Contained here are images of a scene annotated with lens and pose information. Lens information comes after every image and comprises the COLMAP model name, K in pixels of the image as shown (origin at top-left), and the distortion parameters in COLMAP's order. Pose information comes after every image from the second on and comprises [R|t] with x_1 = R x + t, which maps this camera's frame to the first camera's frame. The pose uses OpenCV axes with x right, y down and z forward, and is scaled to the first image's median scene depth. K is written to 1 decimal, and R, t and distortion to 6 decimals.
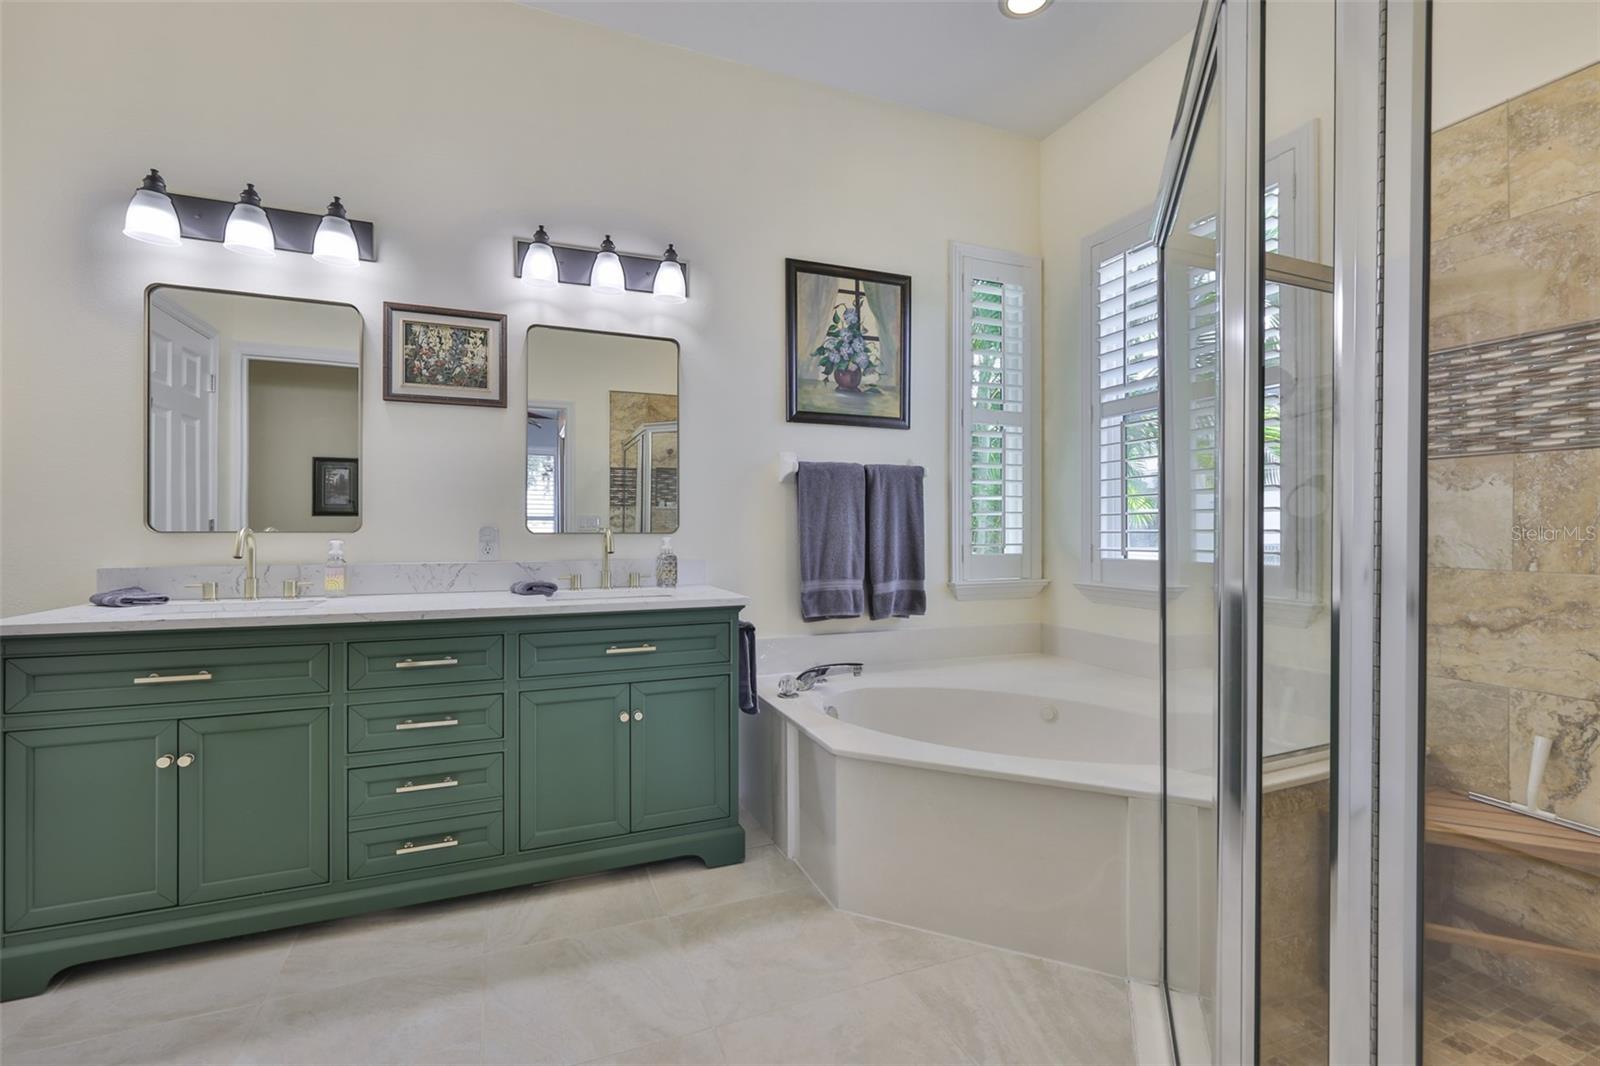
lens RADIAL K [[688.3, 0, 799.5], [0, 688.3, 560.6], [0, 0, 1]] dist [0.000443, -0.000005]
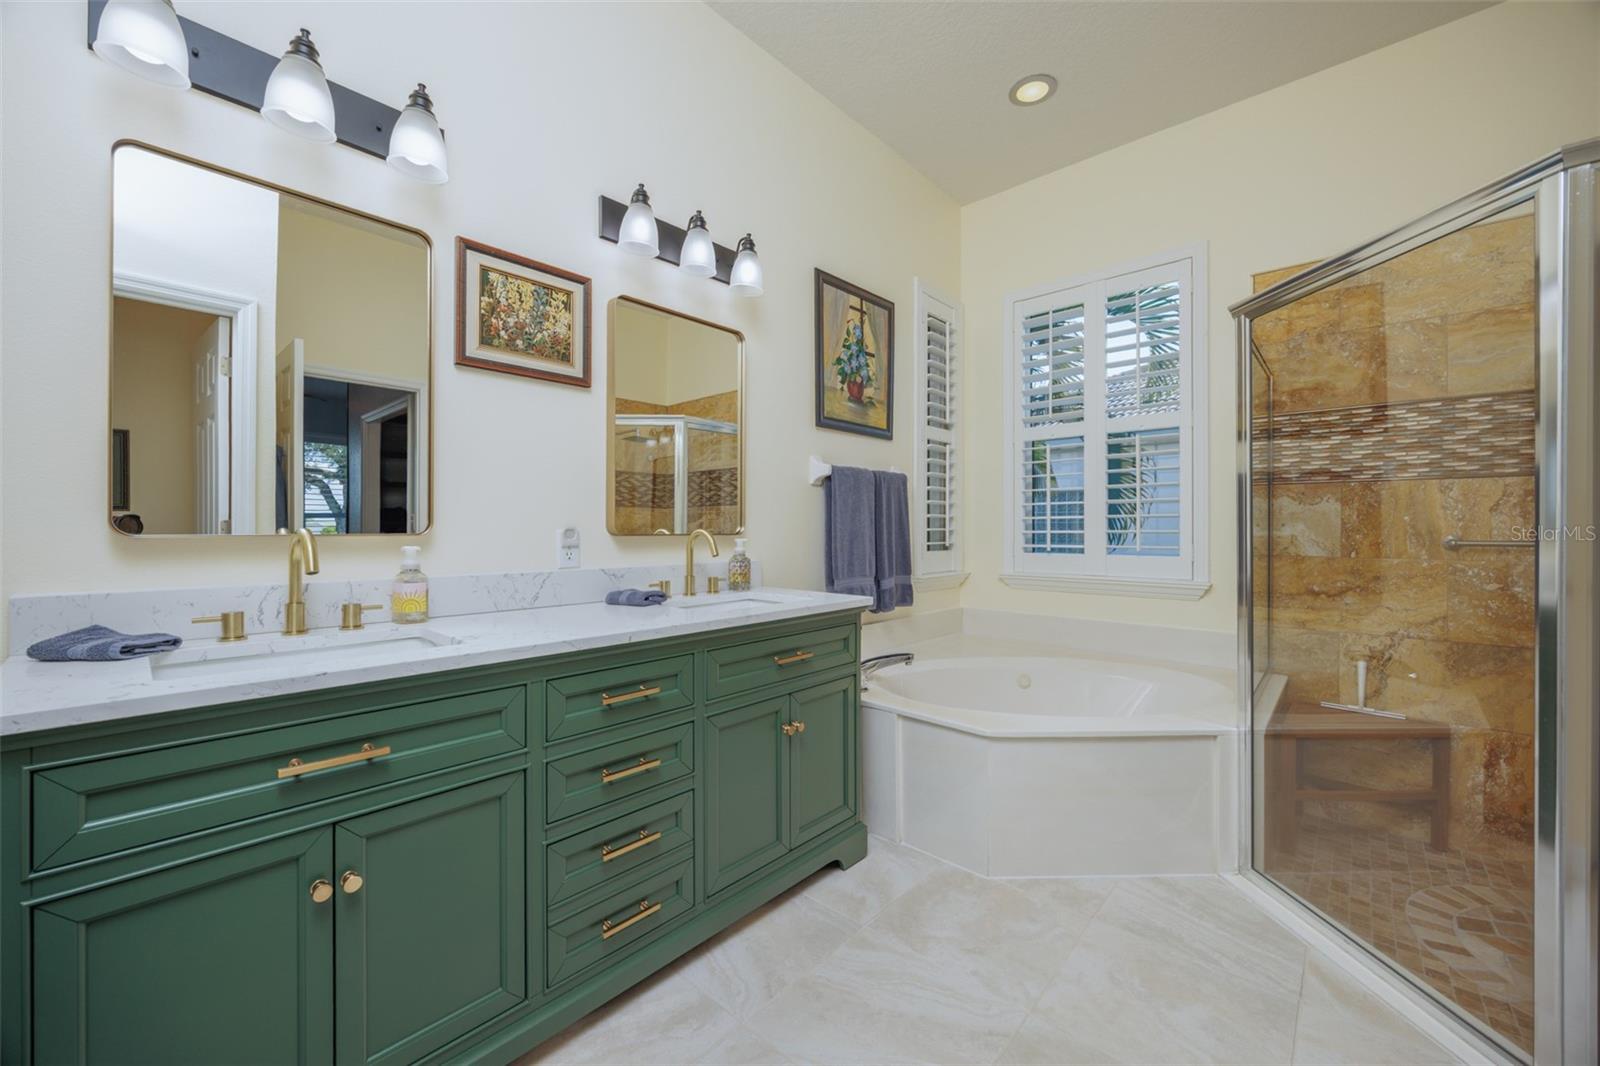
lens RADIAL K [[631.3, 0, 798.7], [0, 631.3, 556.0], [0, 0, 1]] dist [0.001008, 0.000013]
pose [[0.900393, -0.018282, 0.434694, -0.540208], [0.018839, 0.999818, 0.003027, -0.012080], [-0.434670, 0.005464, 0.900573, 0.187964]]
